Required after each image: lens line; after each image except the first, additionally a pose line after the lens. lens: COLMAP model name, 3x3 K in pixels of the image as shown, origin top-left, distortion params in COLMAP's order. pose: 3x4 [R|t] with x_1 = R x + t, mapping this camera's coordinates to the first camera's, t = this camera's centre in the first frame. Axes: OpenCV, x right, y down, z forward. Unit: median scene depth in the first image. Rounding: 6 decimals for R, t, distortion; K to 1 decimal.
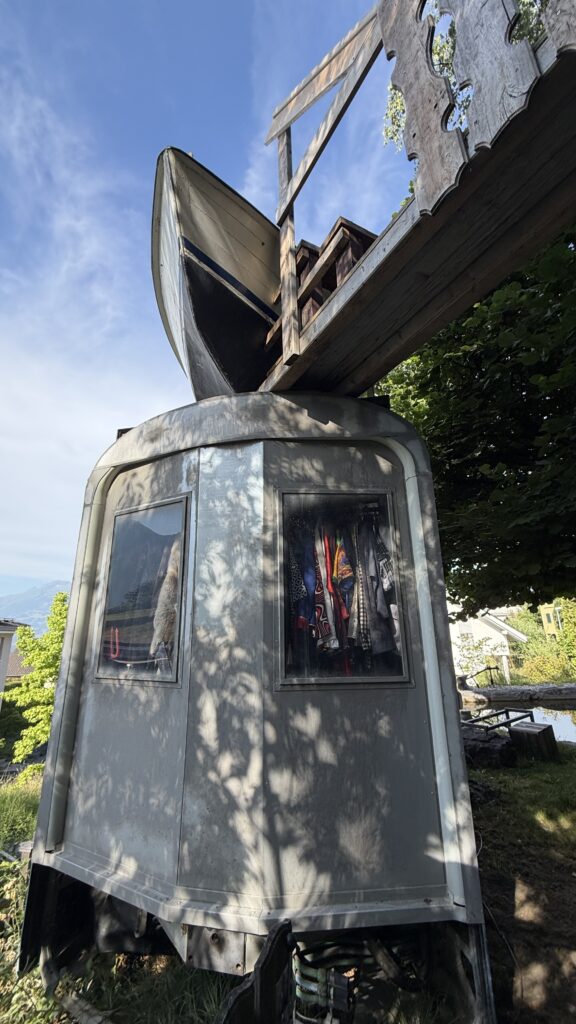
lens RADIAL K [[409.5, 0, 288.0], [0, 409.5, 512.0], [0, 0, 1]] dist [-0.000574, -0.000099]
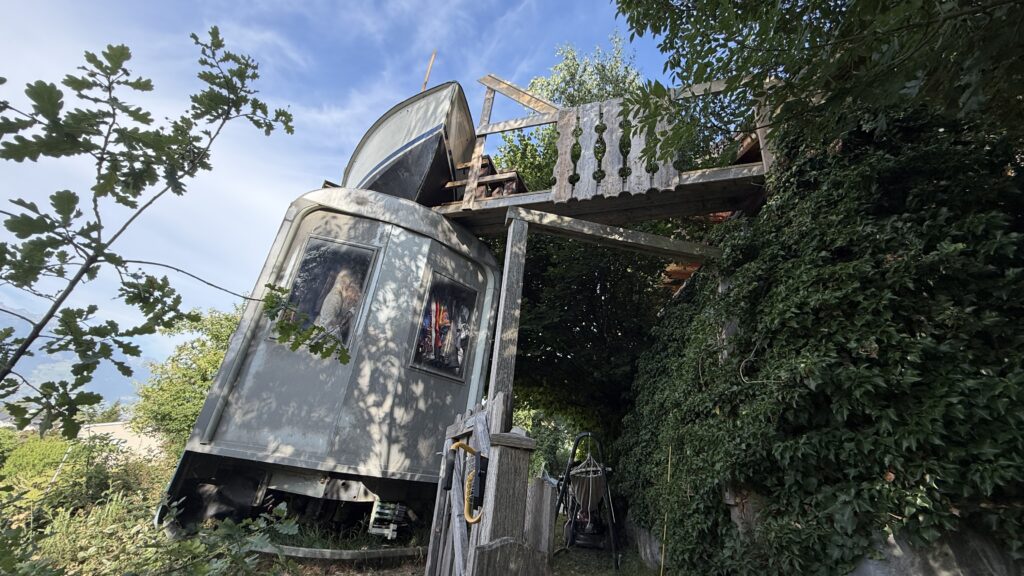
lens RADIAL K [[409.5, 0, 512.0], [0, 409.5, 288.0], [0, 0, 1]] dist [-0.000574, -0.000099]
pose [[0.744443, 0.369243, 0.556295, -0.821603], [-0.324009, 0.928274, -0.182553, 0.271127], [-0.583801, -0.044344, 0.810685, -0.753222]]
